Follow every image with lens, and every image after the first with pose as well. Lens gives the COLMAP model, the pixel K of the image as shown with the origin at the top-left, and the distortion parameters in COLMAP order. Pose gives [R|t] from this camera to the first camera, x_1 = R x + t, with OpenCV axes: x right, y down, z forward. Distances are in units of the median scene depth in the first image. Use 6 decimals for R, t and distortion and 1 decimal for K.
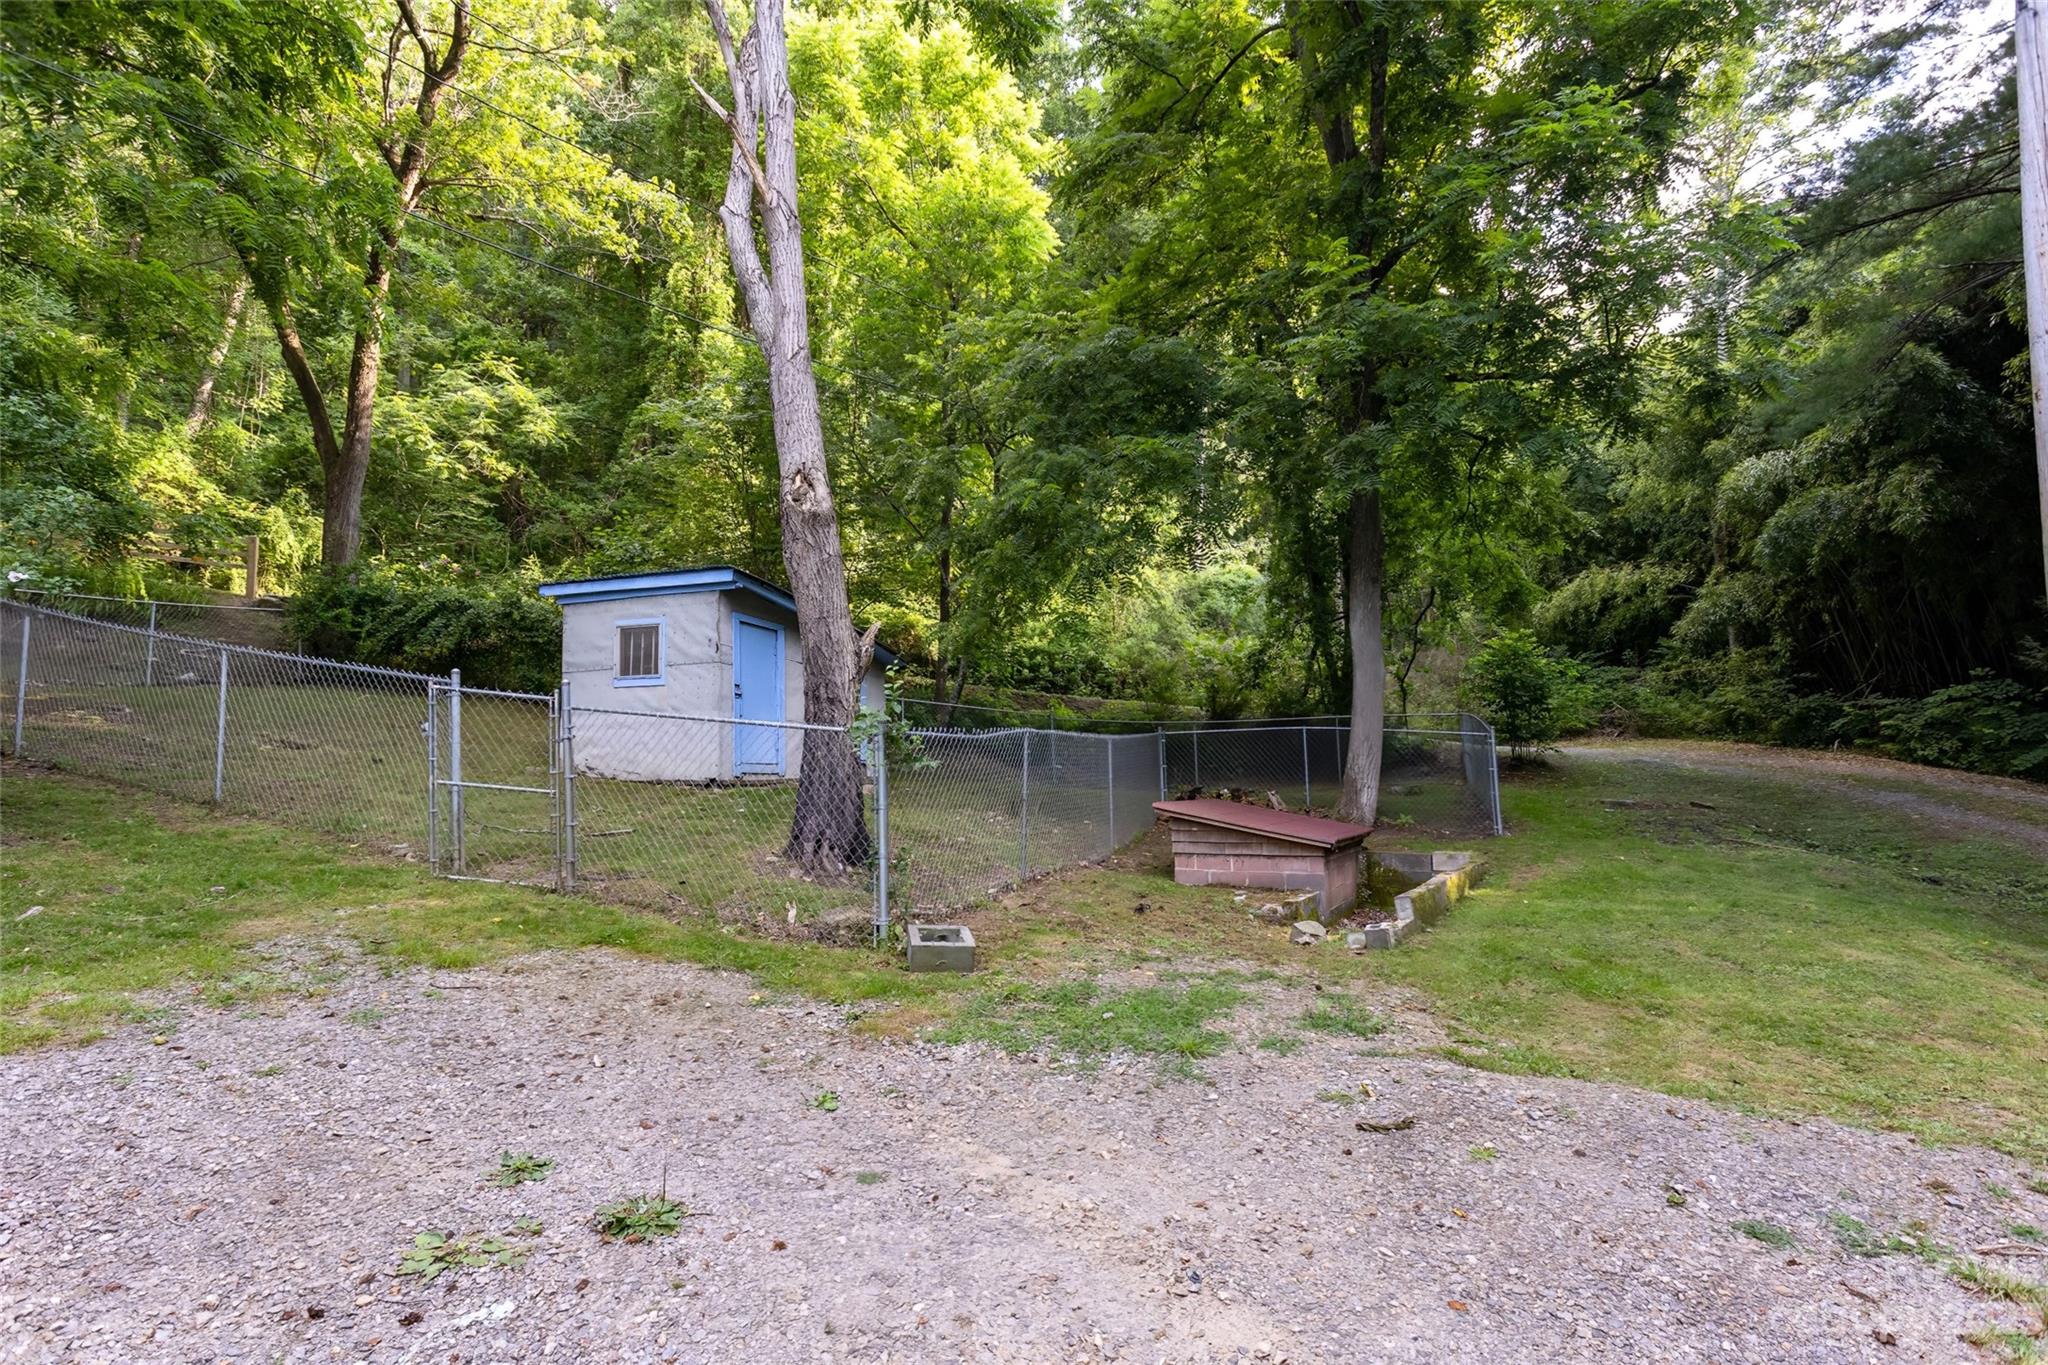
lens RADIAL K [[1007.6, 0, 1017.8], [0, 1007.6, 683.8], [0, 0, 1]] dist [0.010598, -0.001323]
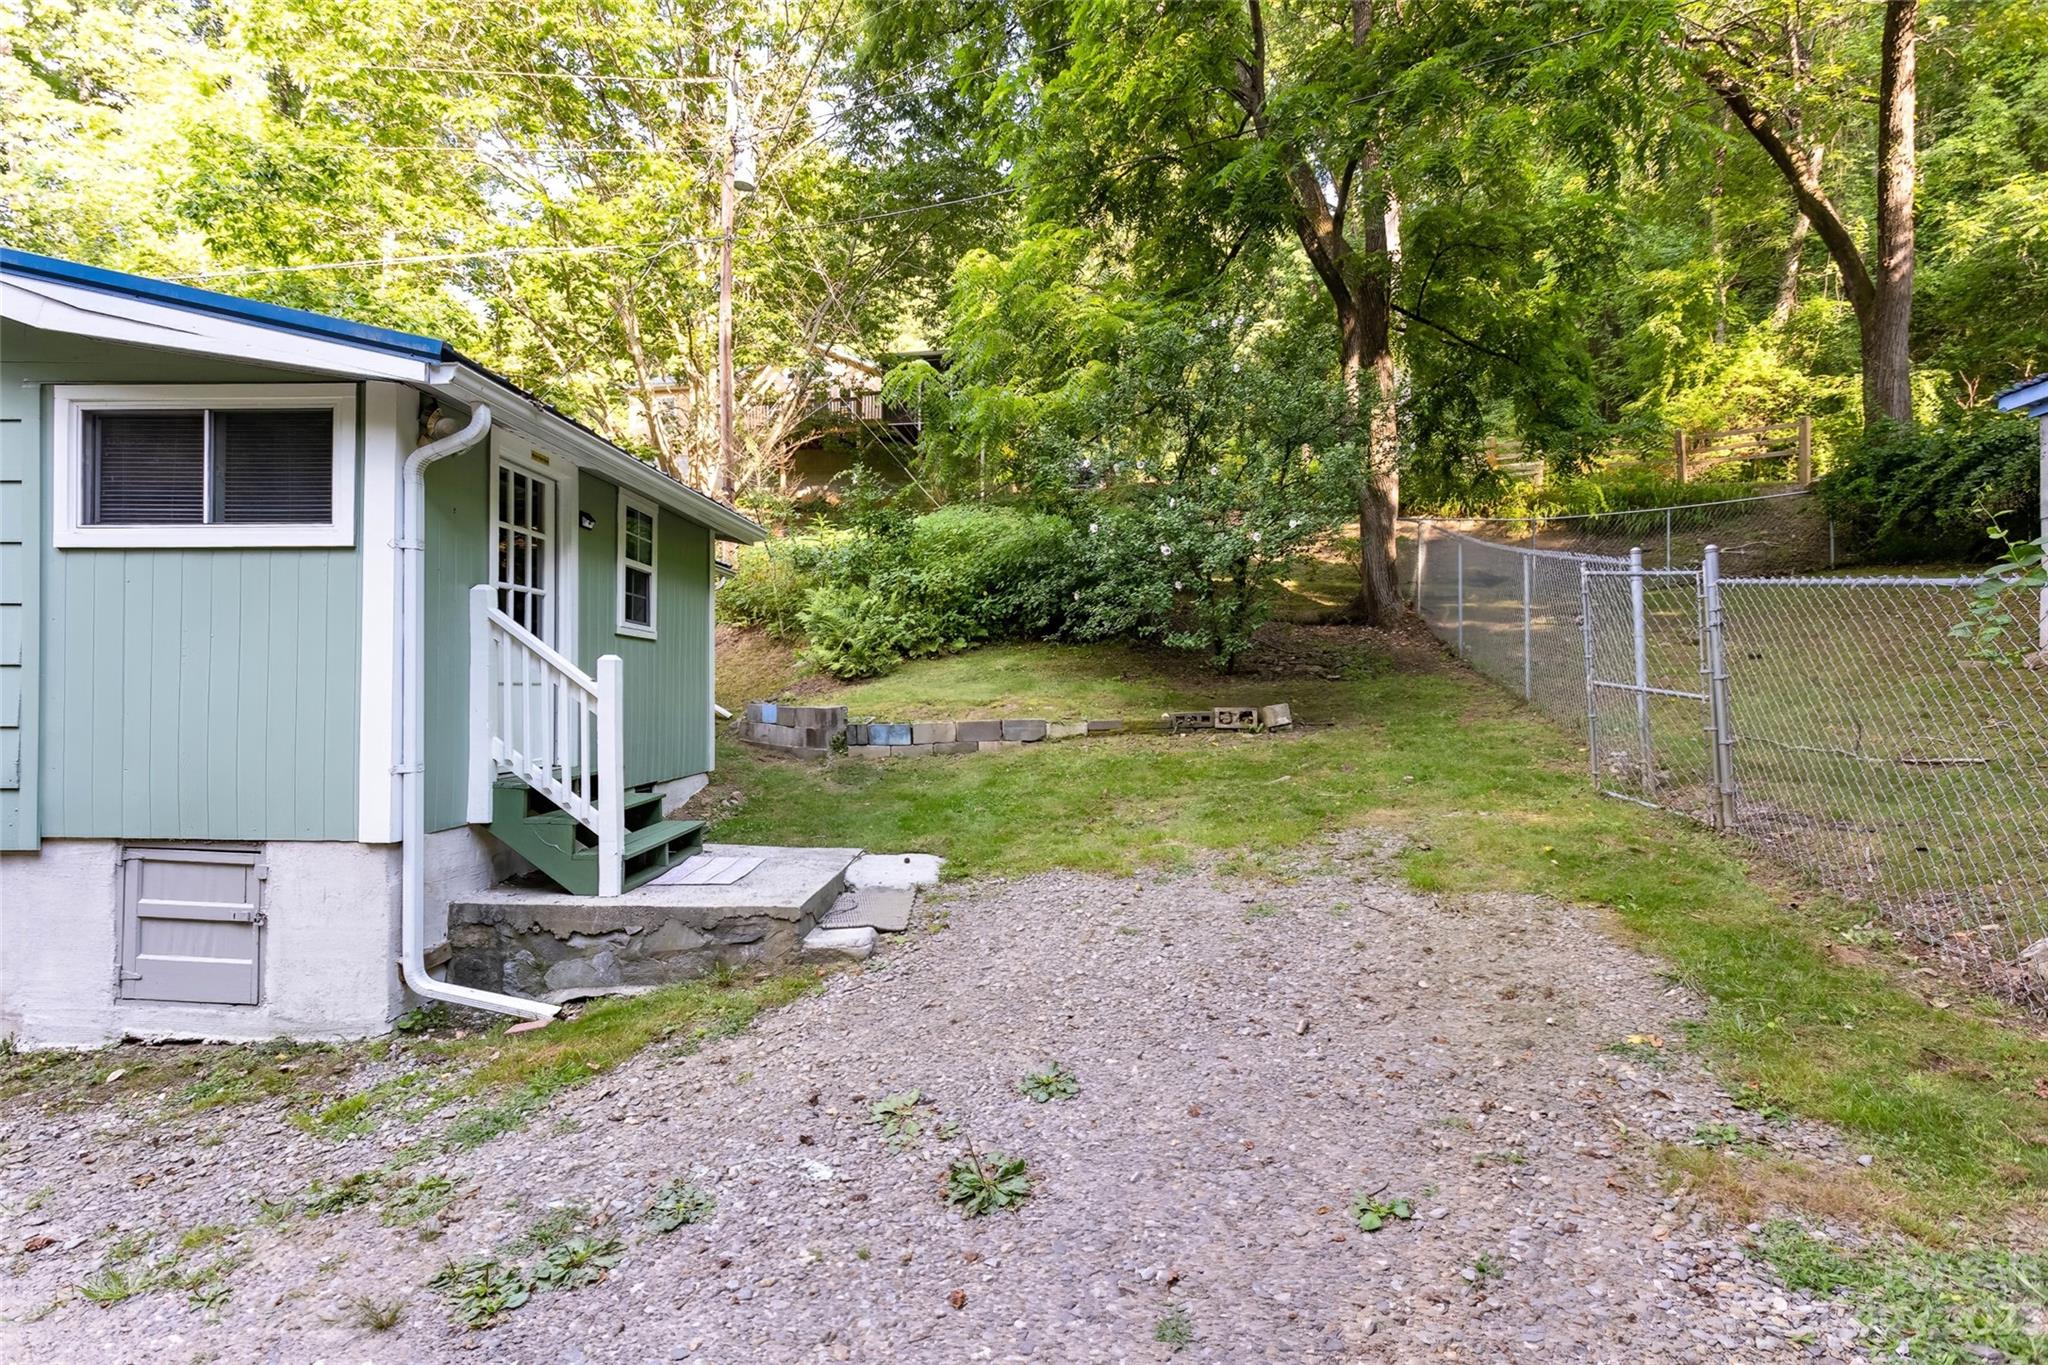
lens RADIAL K [[1008.0, 0, 1022.7], [0, 1008.0, 681.0], [0, 0, 1]] dist [0.010764, -0.000725]
pose [[0.130036, 0.003895, -0.991502, 0.083532], [0.094795, 0.995363, 0.016343, 0.013881], [0.986967, -0.096115, 0.129064, 0.160211]]
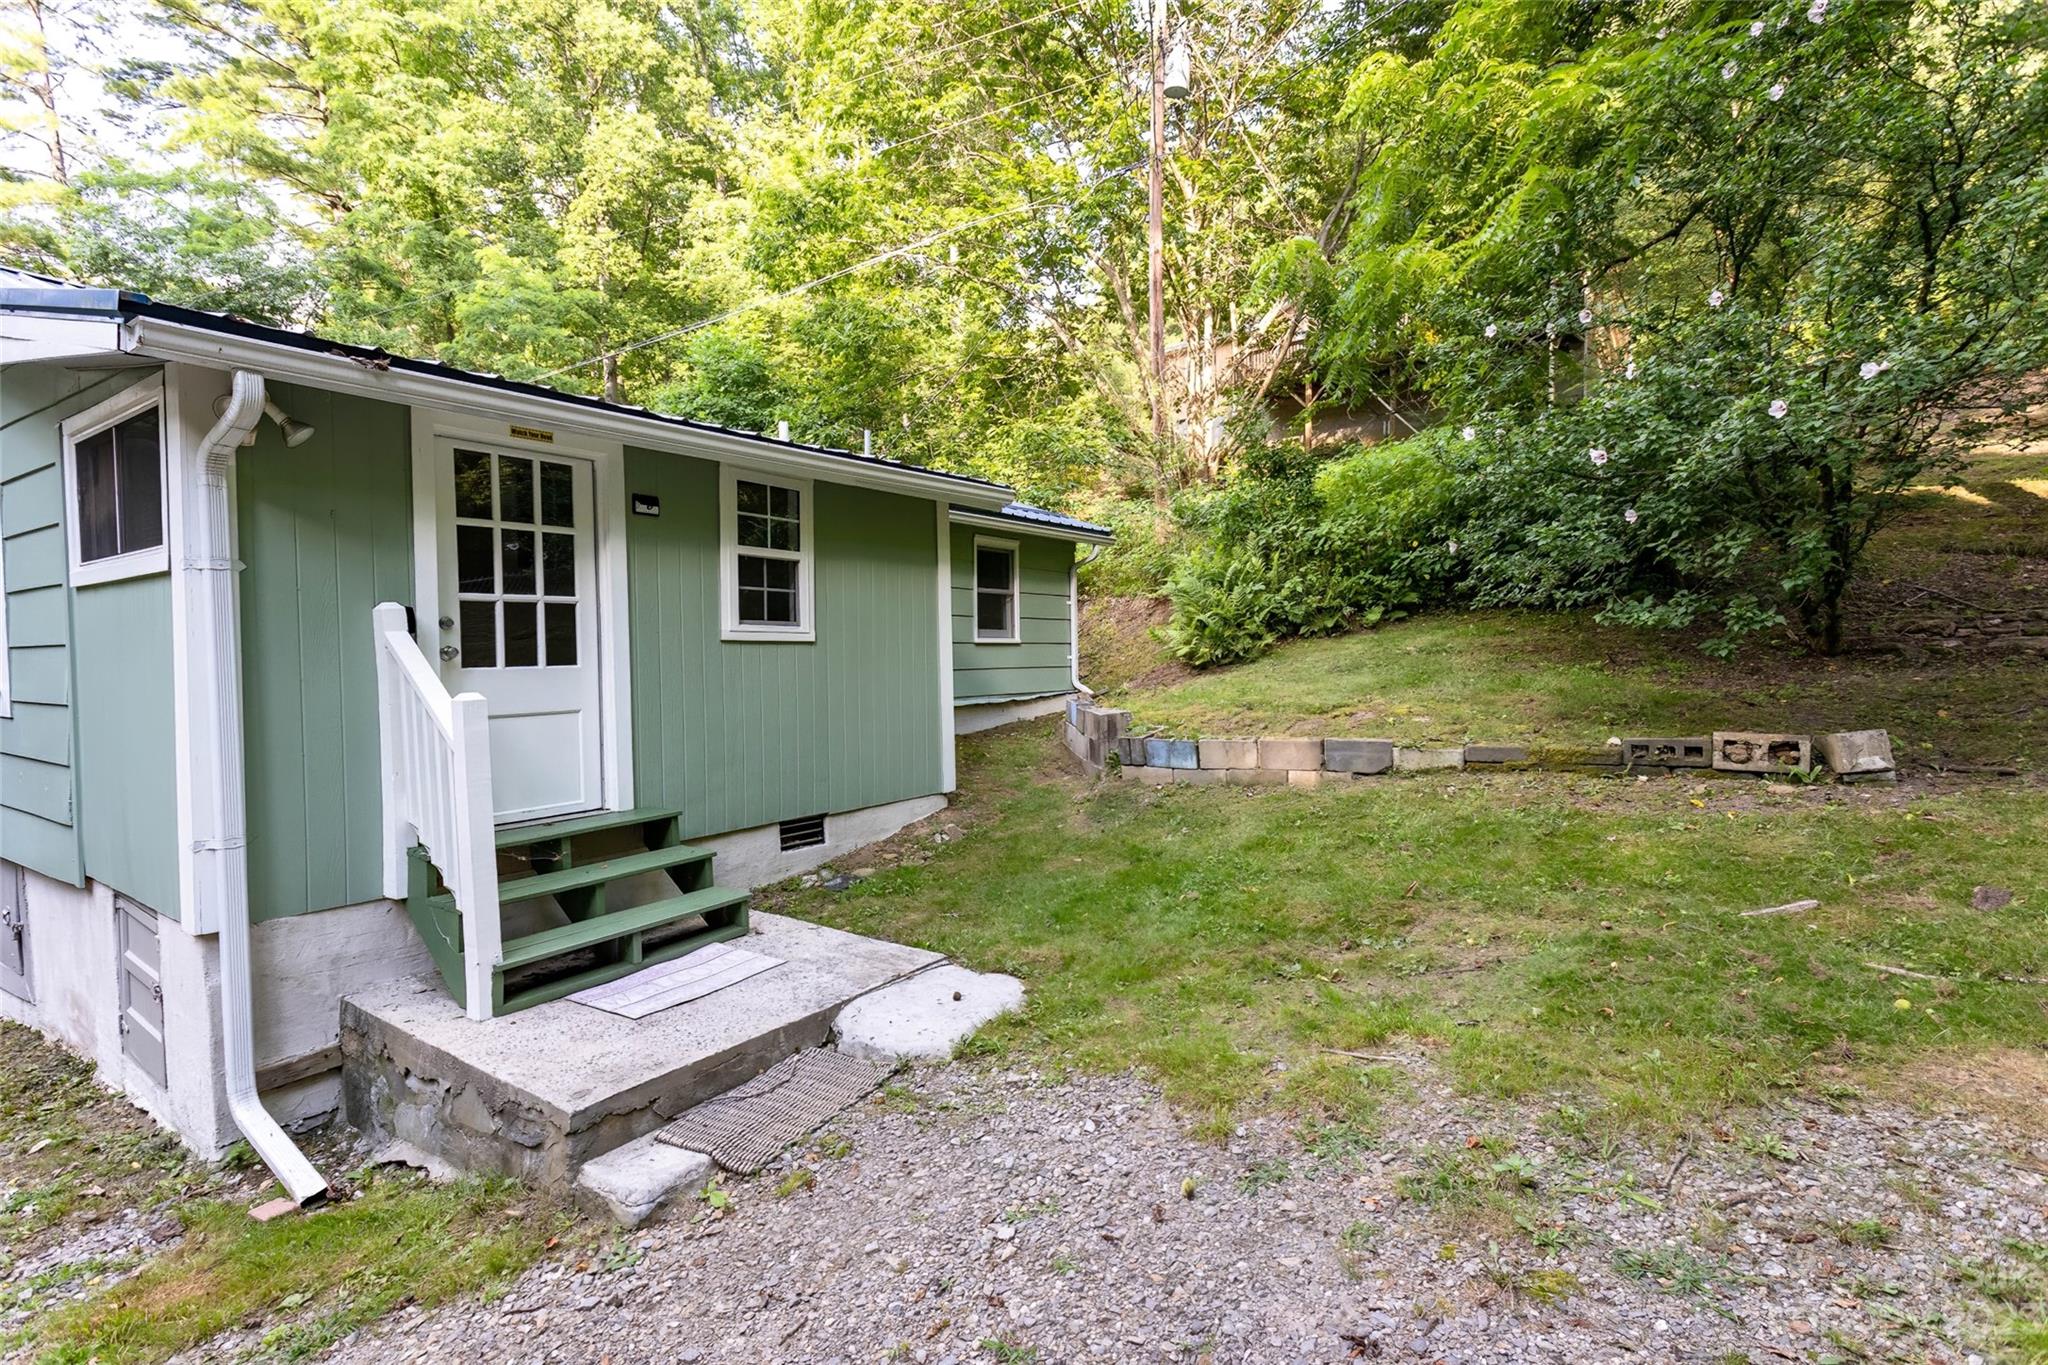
lens RADIAL K [[998.1, 0, 1023.4], [0, 998.1, 682.4], [0, 0, 1]] dist [0.008903, 0.000603]
pose [[-0.435918, 0.049136, -0.898644, -0.064574], [0.105894, 0.994373, 0.003003, 0.009899], [0.893735, -0.093852, -0.438668, 0.266104]]
